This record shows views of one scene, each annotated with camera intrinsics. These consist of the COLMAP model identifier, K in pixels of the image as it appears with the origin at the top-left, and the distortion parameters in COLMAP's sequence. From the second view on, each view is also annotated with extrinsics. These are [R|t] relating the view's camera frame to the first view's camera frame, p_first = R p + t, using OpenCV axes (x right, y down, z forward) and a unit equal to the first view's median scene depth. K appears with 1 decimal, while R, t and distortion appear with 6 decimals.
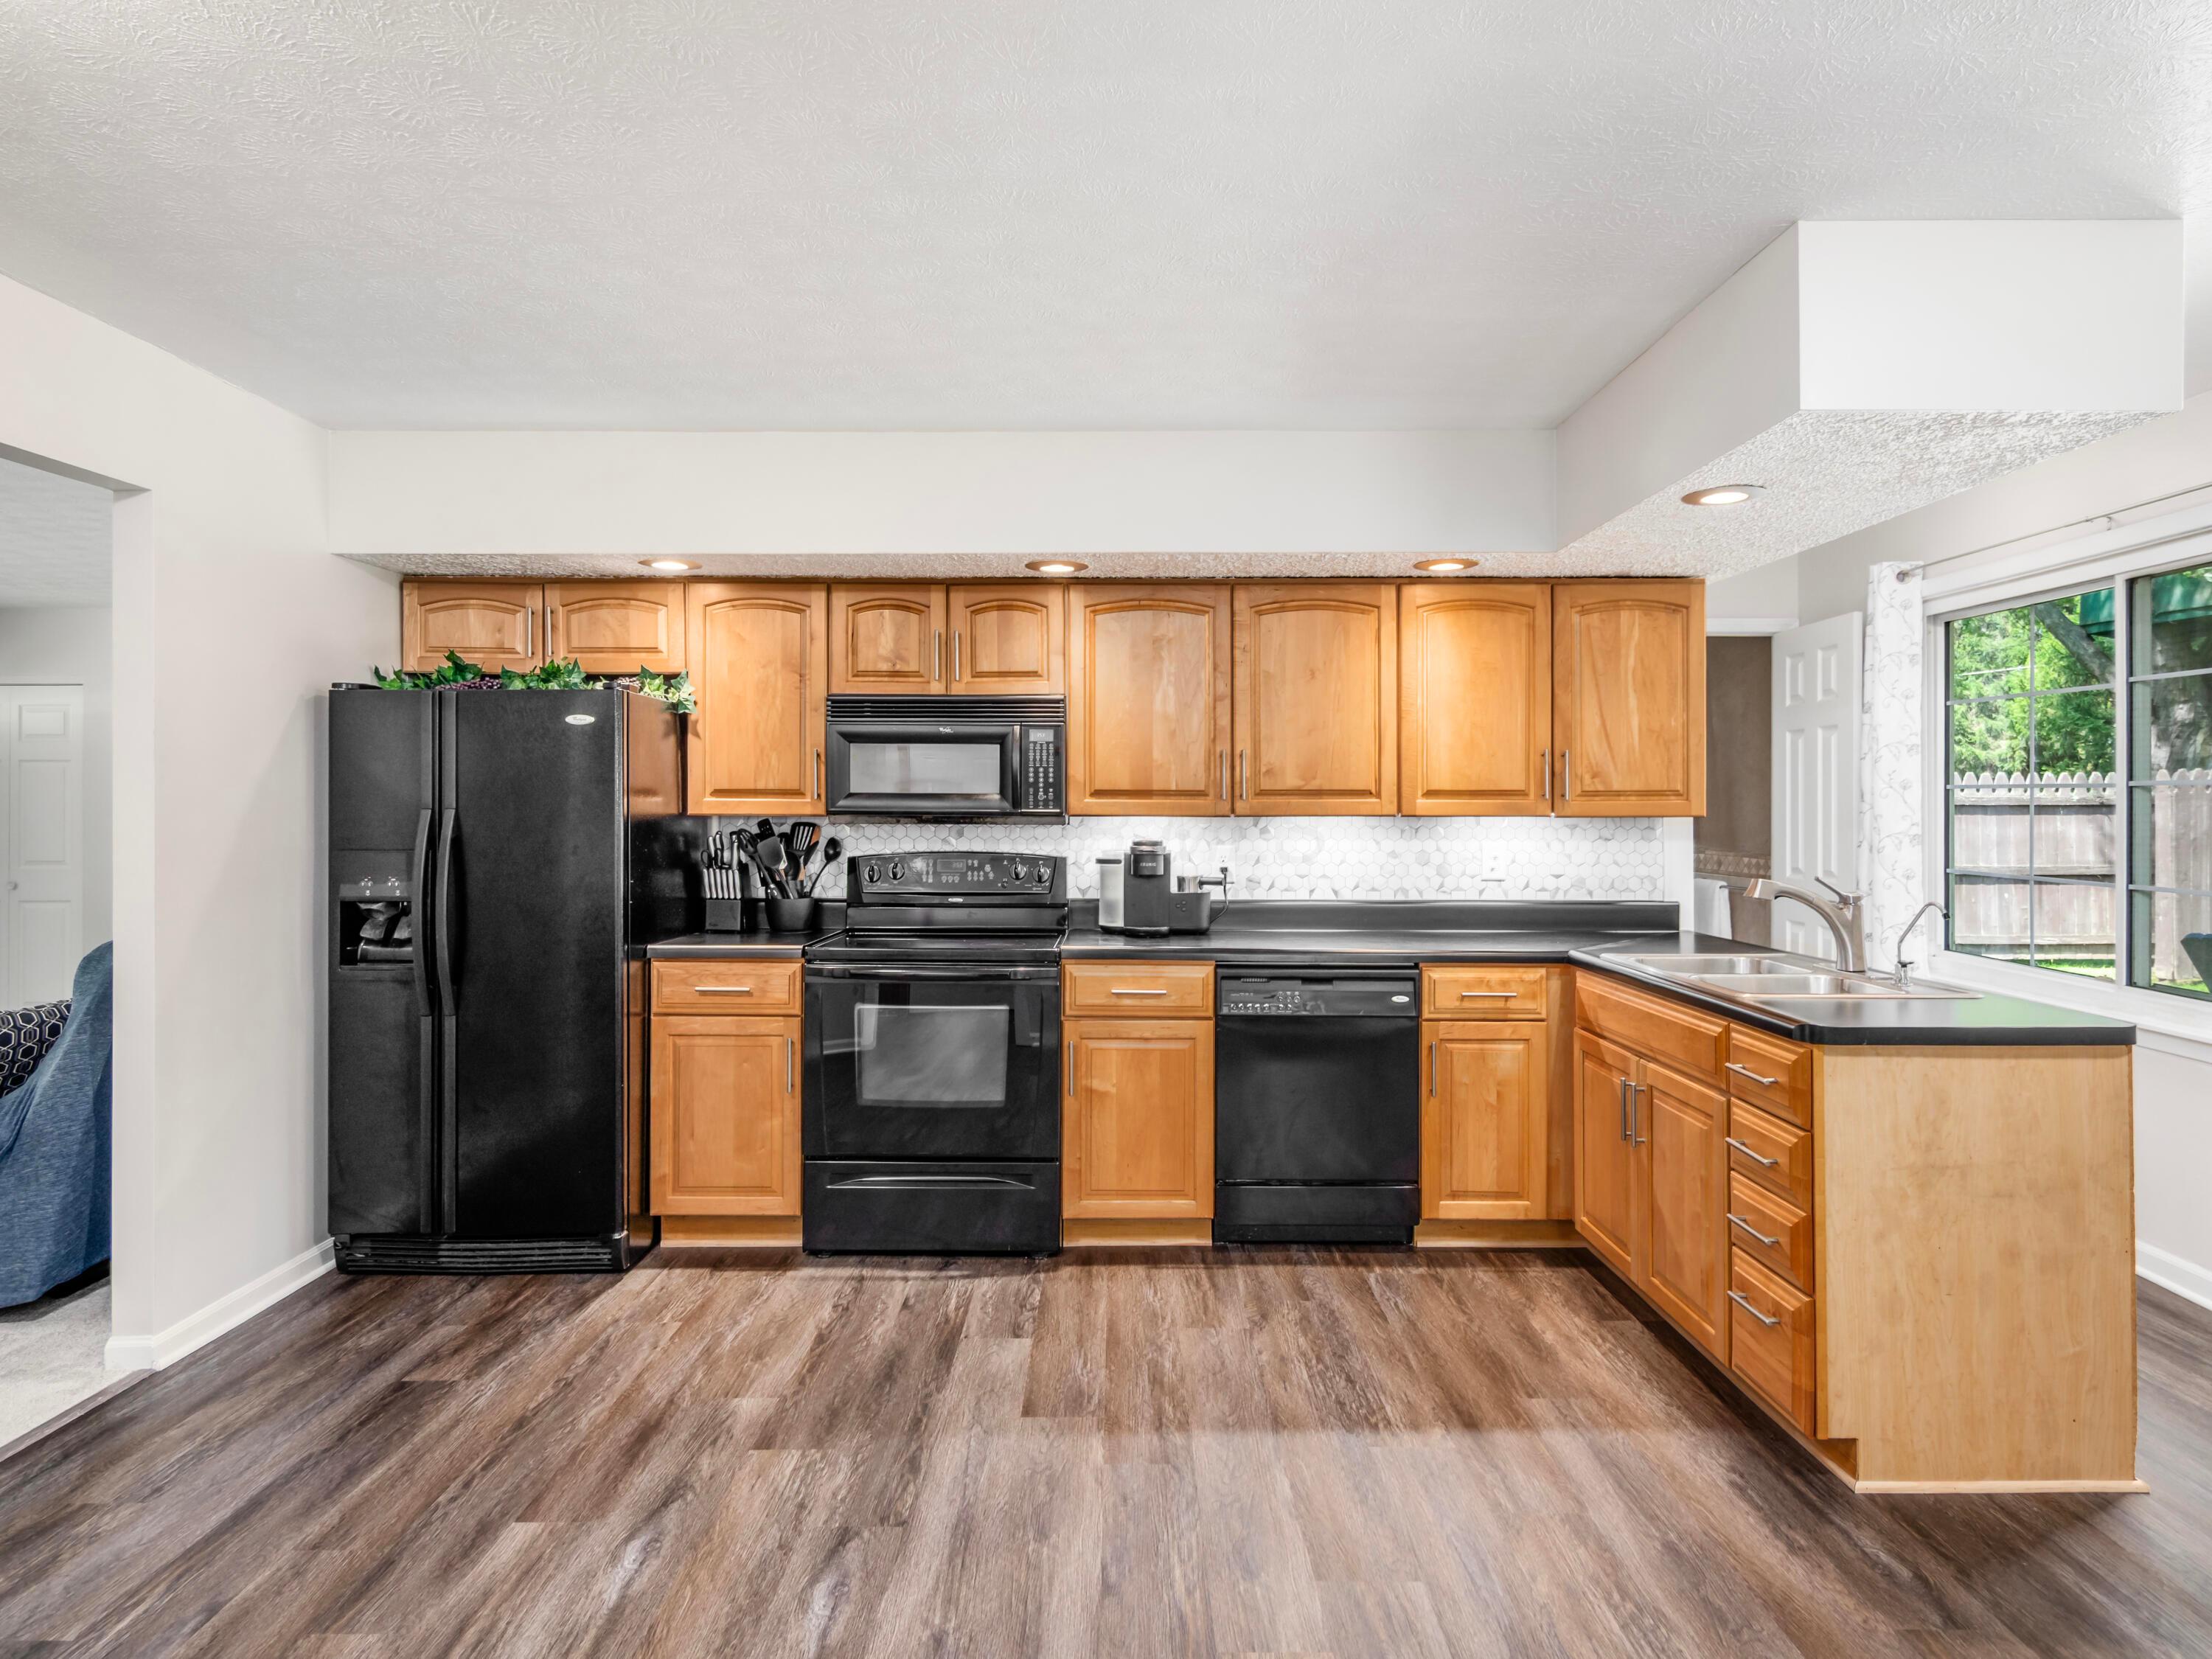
lens RADIAL K [[1246.3, 0, 1116.9], [0, 1246.3, 783.8], [0, 0, 1]] dist [0.001555, 0.000091]
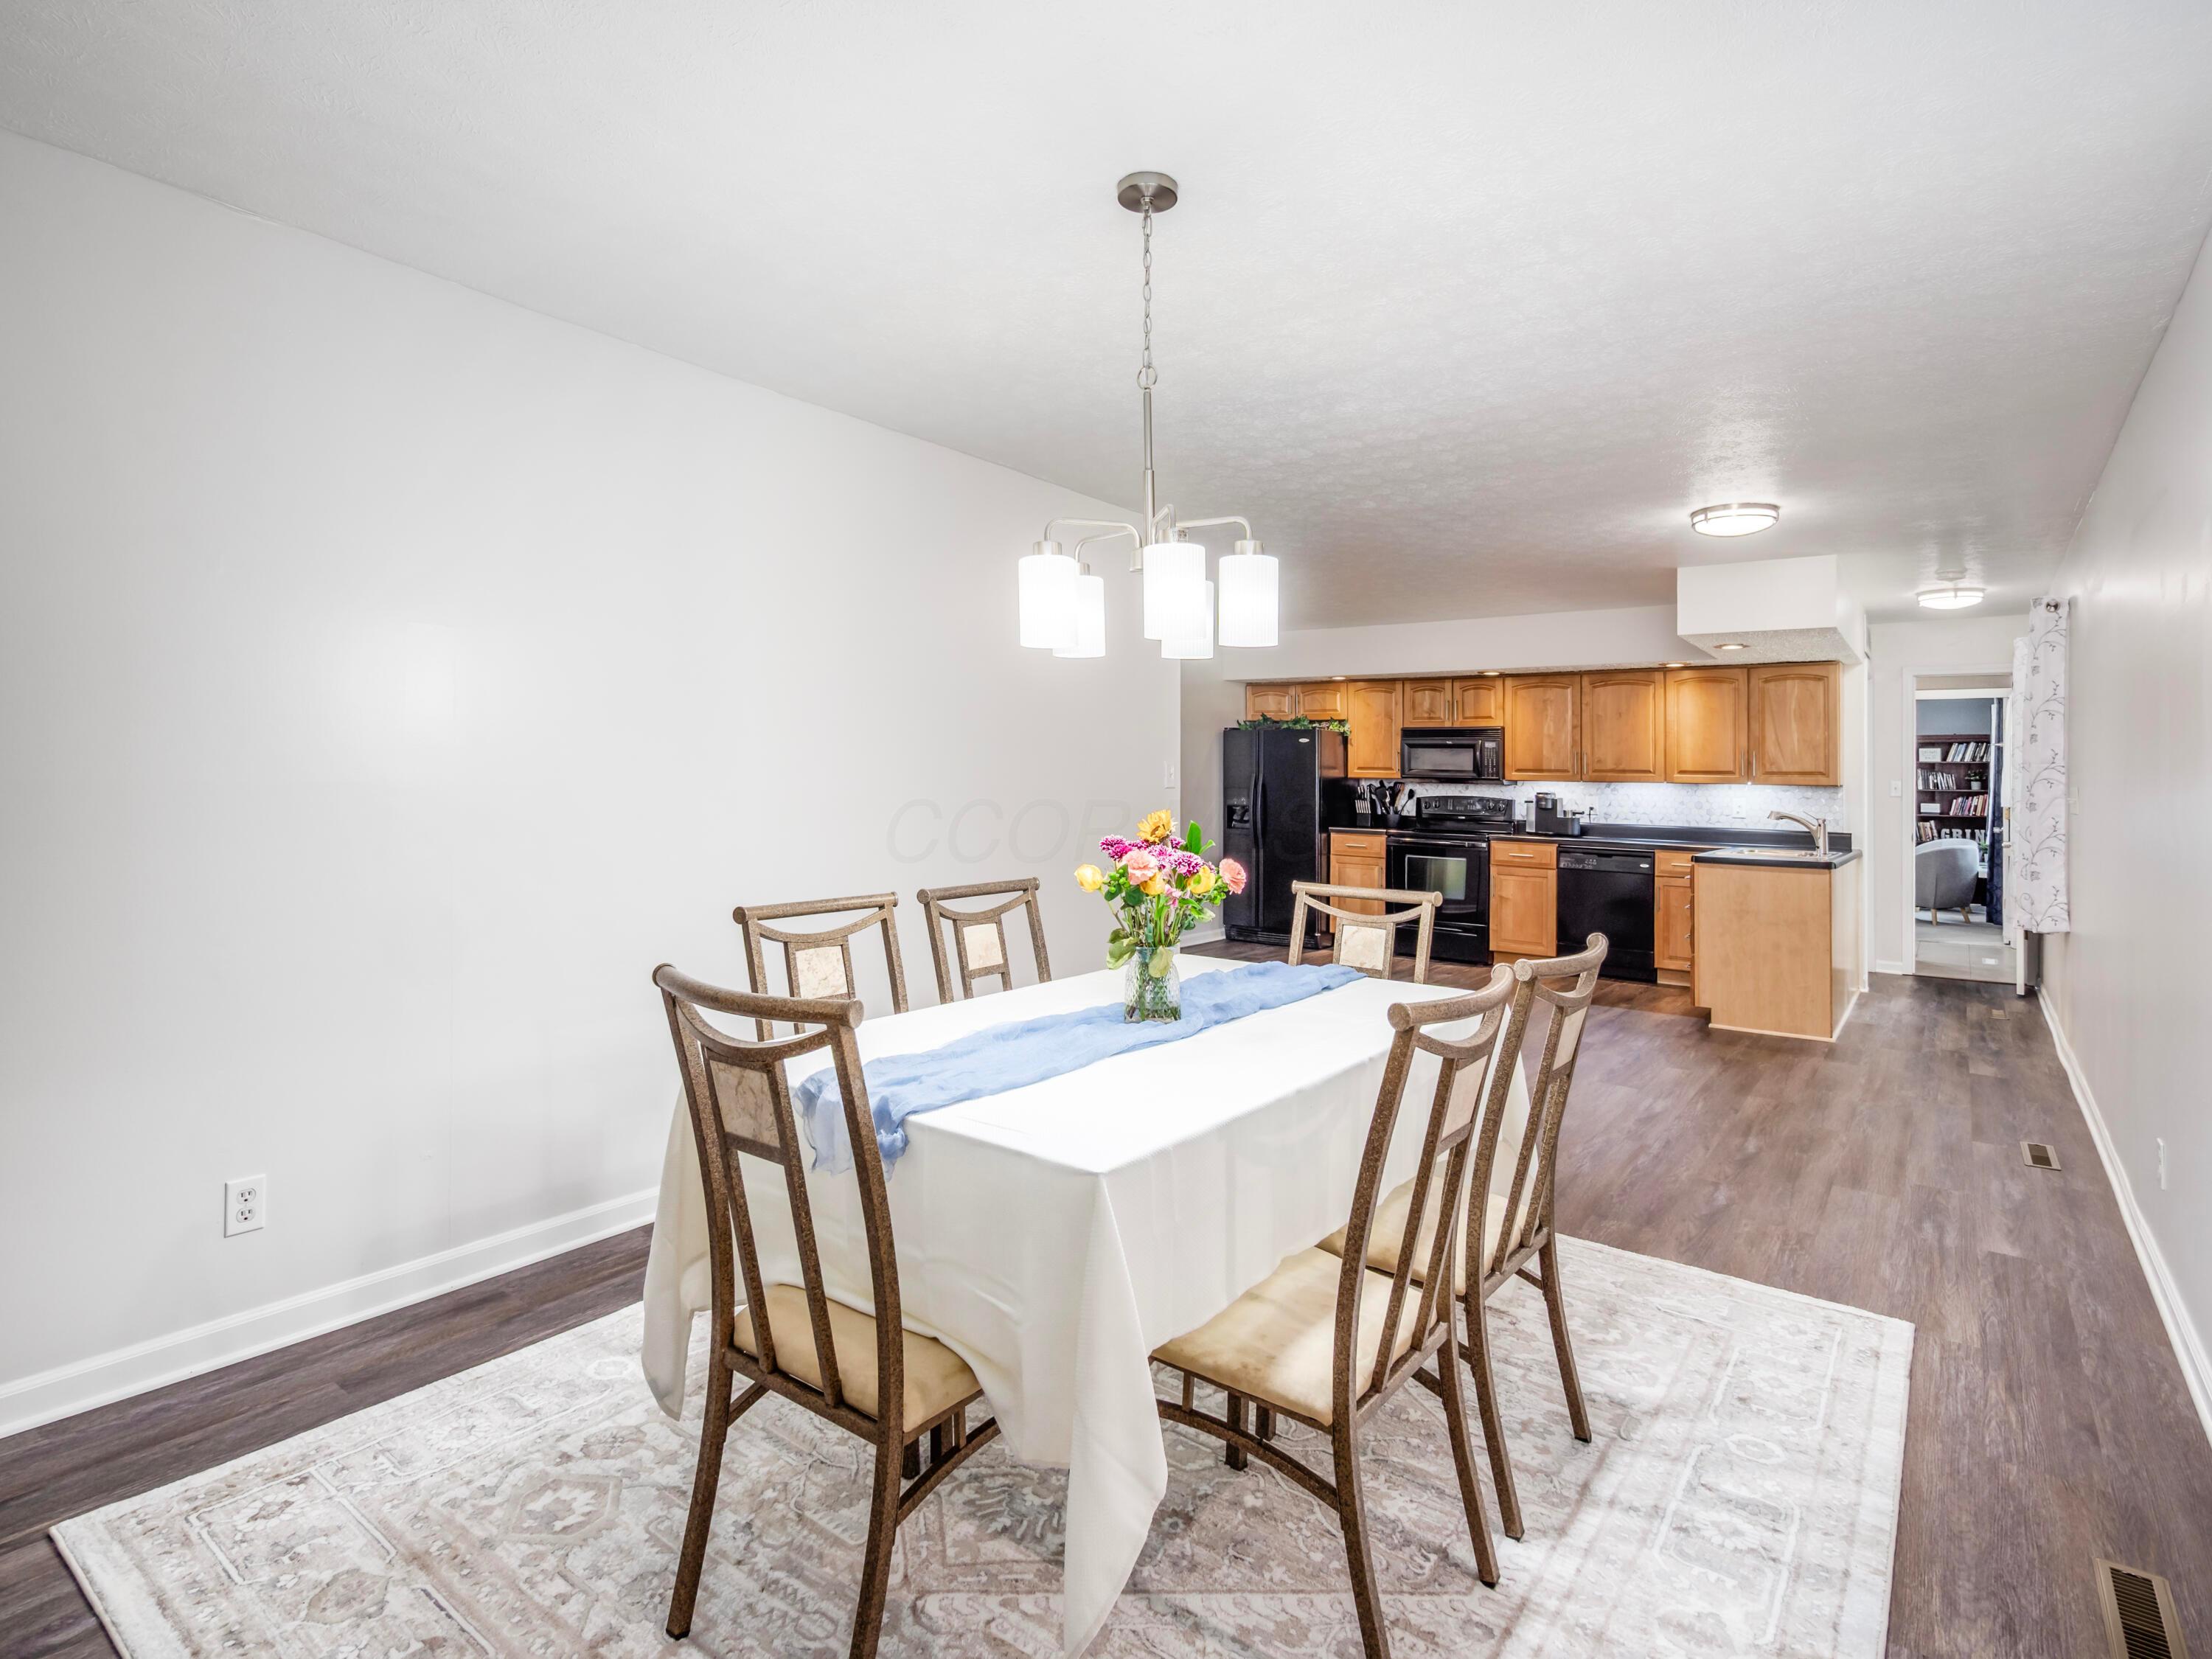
lens RADIAL K [[1151.0, 0, 1116.7], [0, 1151.0, 708.7], [0, 0, 1]] dist [-0.001337, 0.000052]
pose [[0.808059, -0.020111, -0.588759, 0.671567], [-0.007946, 0.998954, -0.045028, -0.004409], [0.589048, 0.041064, 0.807054, -1.184976]]
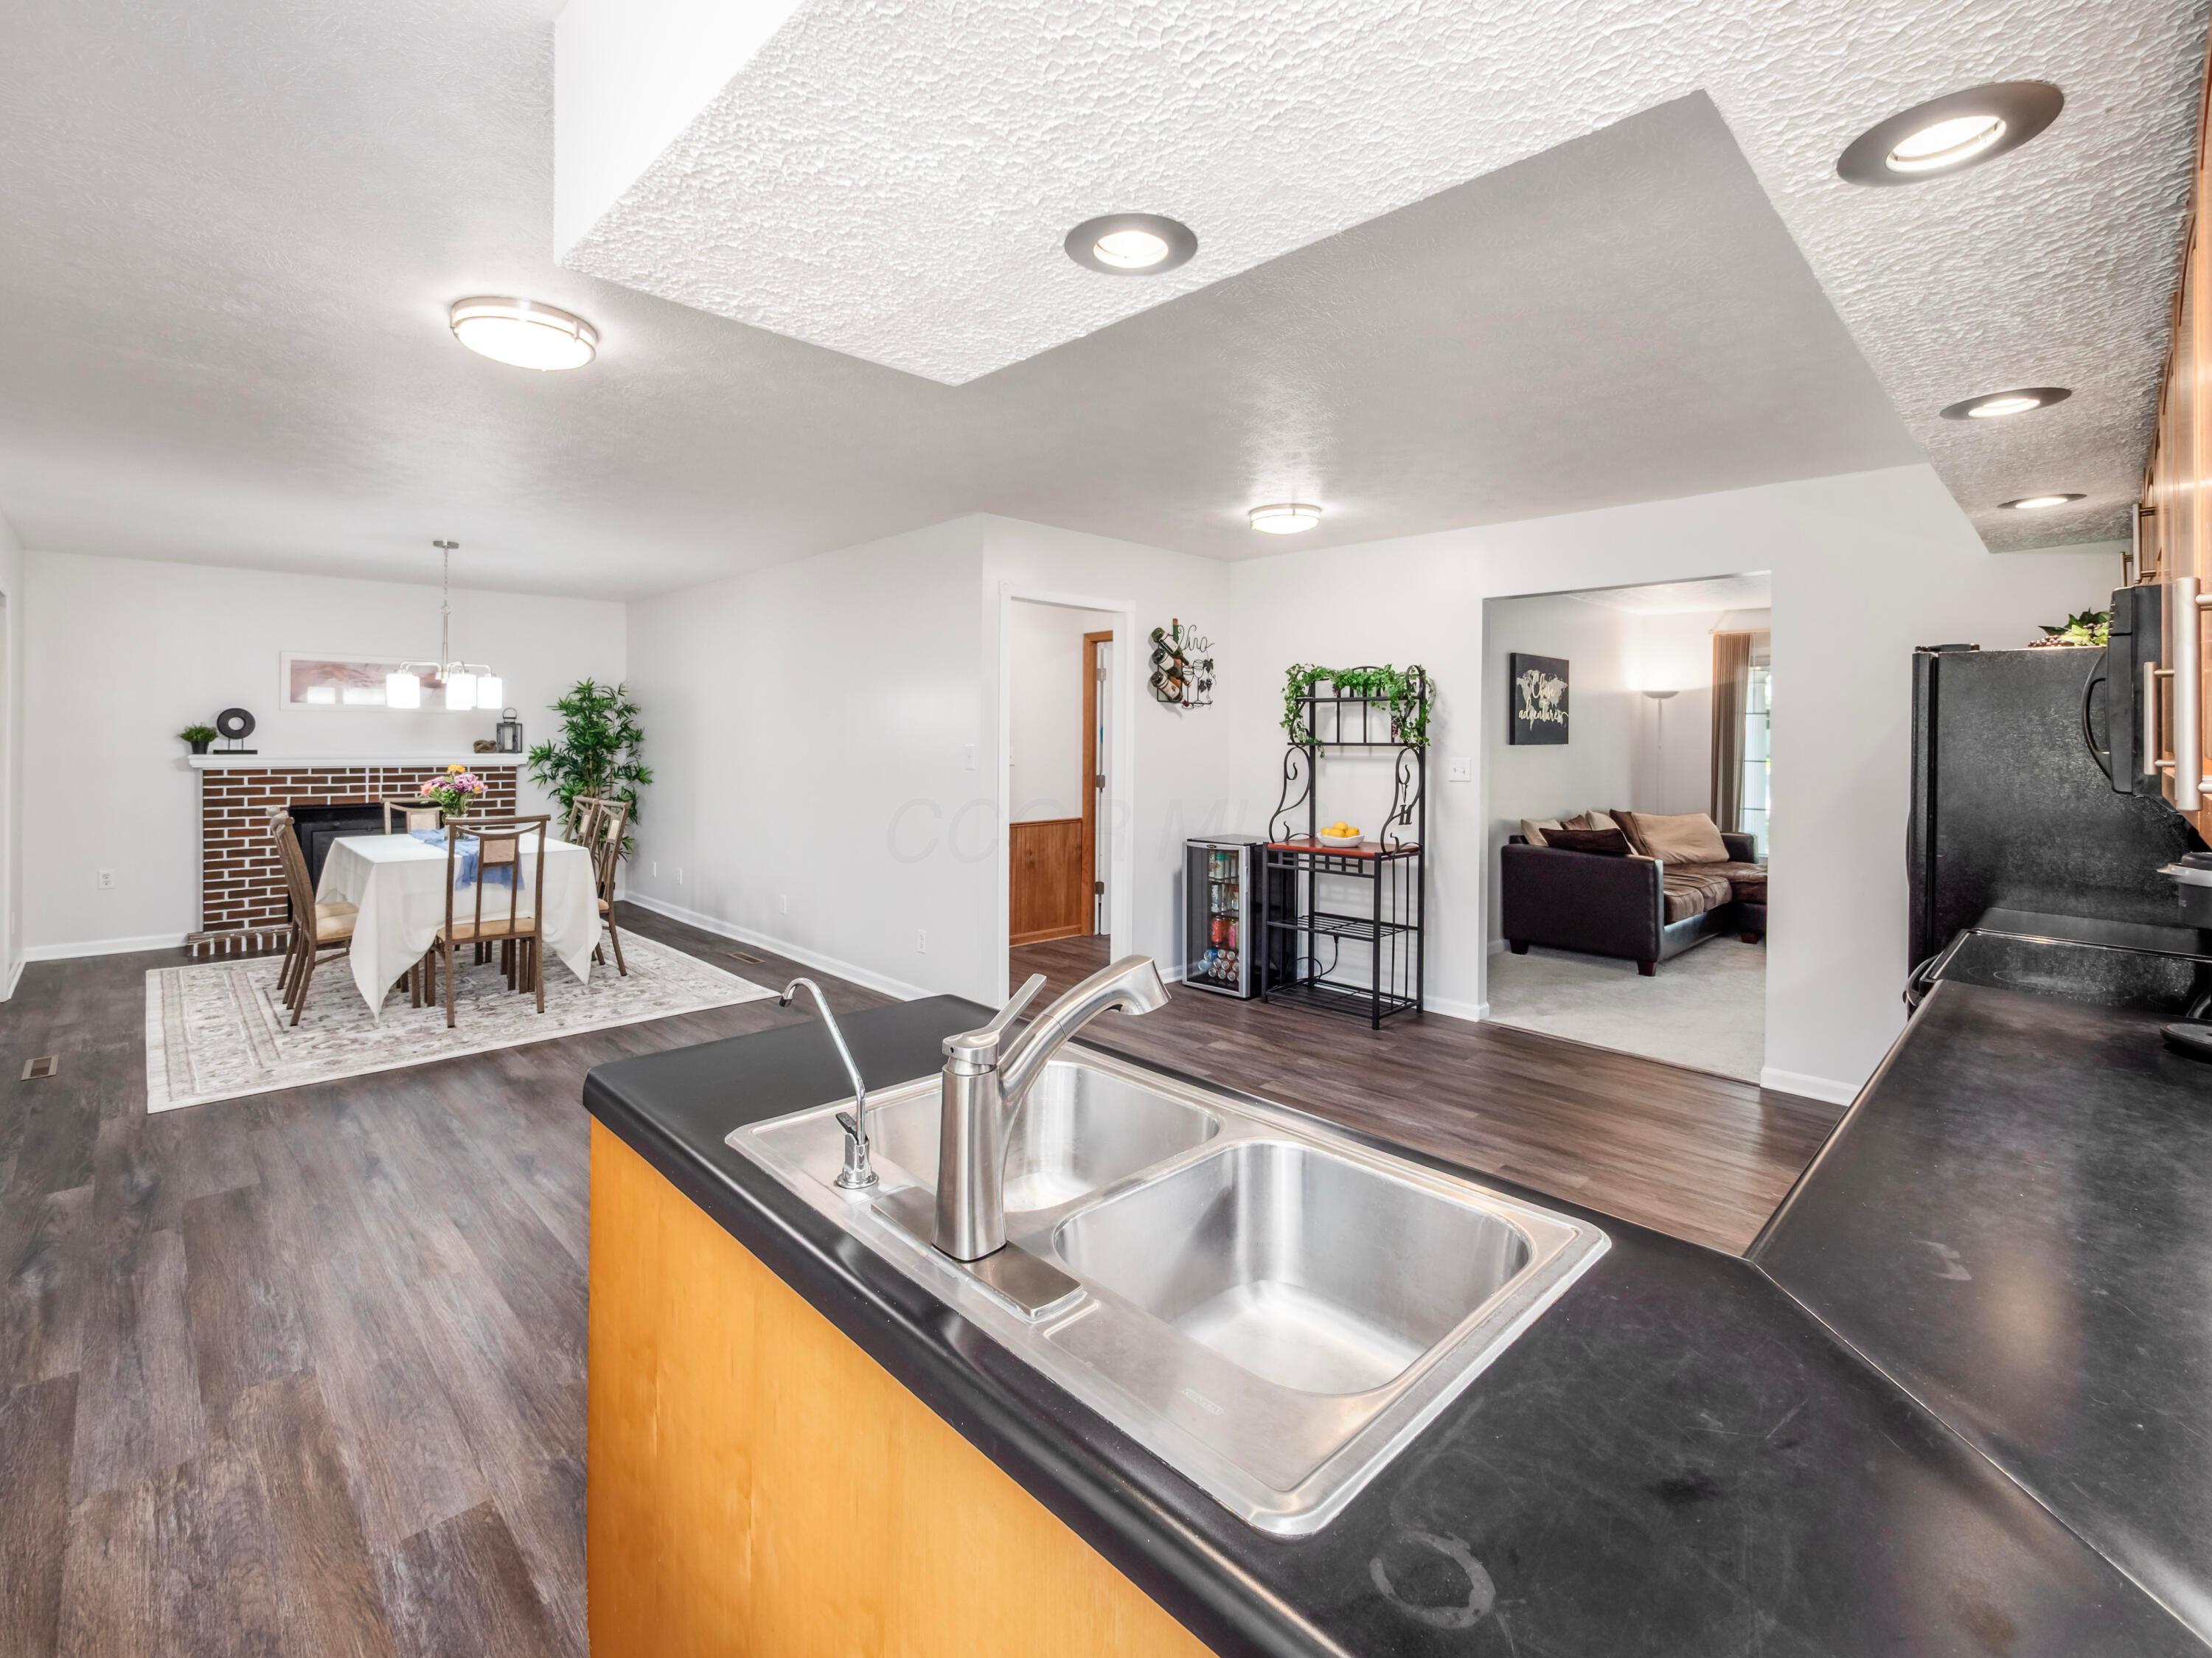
lens RADIAL K [[994.5, 0, 1097.9], [0, 994.5, 719.1], [0, 0, 1]] dist [-0.001244, -0.000123]
pose [[-0.718495, -0.017263, -0.695318, 0.659049], [0.004702, 0.999549, -0.029675, 0.002691], [0.695516, -0.024591, -0.718089, 1.065823]]
